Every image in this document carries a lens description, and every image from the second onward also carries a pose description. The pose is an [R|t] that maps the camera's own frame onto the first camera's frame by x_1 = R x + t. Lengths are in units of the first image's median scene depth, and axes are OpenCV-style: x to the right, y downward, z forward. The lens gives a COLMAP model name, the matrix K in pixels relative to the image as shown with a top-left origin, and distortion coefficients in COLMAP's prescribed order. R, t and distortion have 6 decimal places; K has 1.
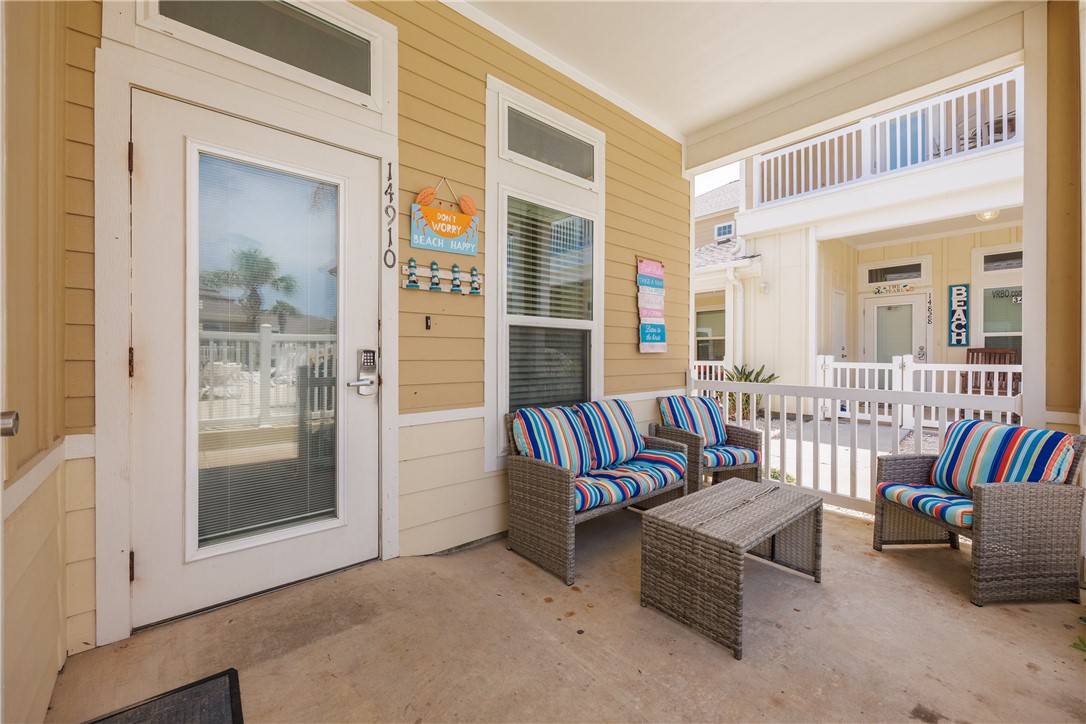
lens RADIAL K [[429.5, 0, 540.4], [0, 429.5, 355.7], [0, 0, 1]] dist [-0.004252, -0.000137]
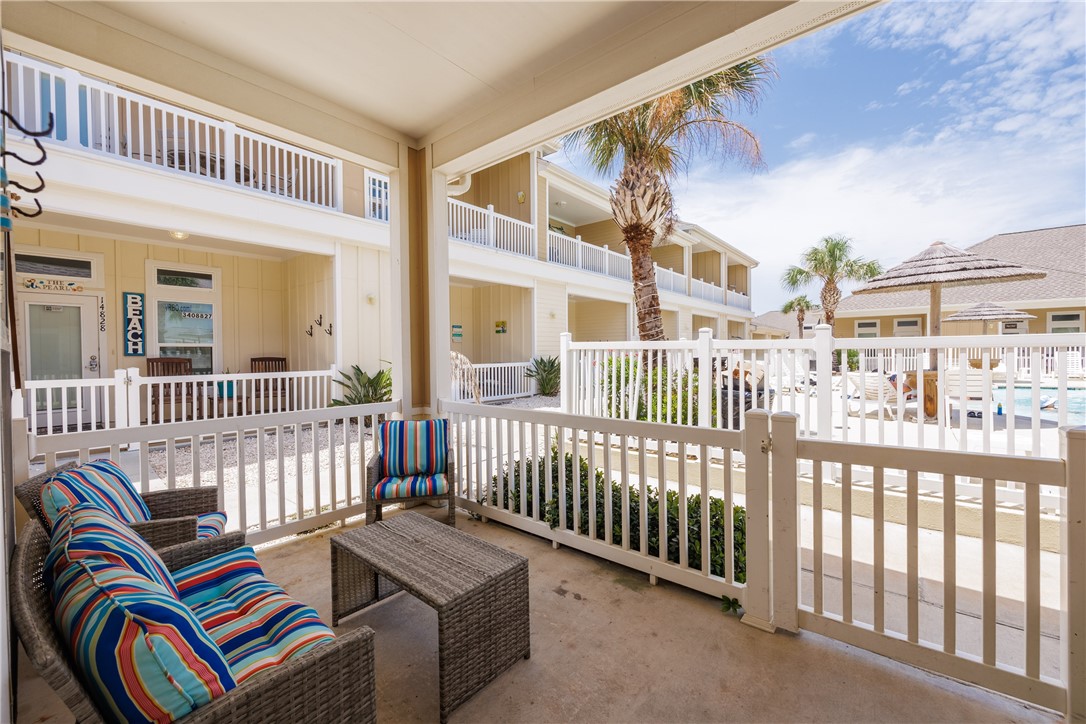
lens RADIAL K [[429.5, 0, 540.8], [0, 429.5, 358.4], [0, 0, 1]] dist [-0.004252, -0.000137]
pose [[-0.168434, -0.014199, 0.985611, -0.145190], [0.009277, 0.999829, 0.015989, -0.023842], [-0.985669, 0.011836, -0.168274, 0.251664]]
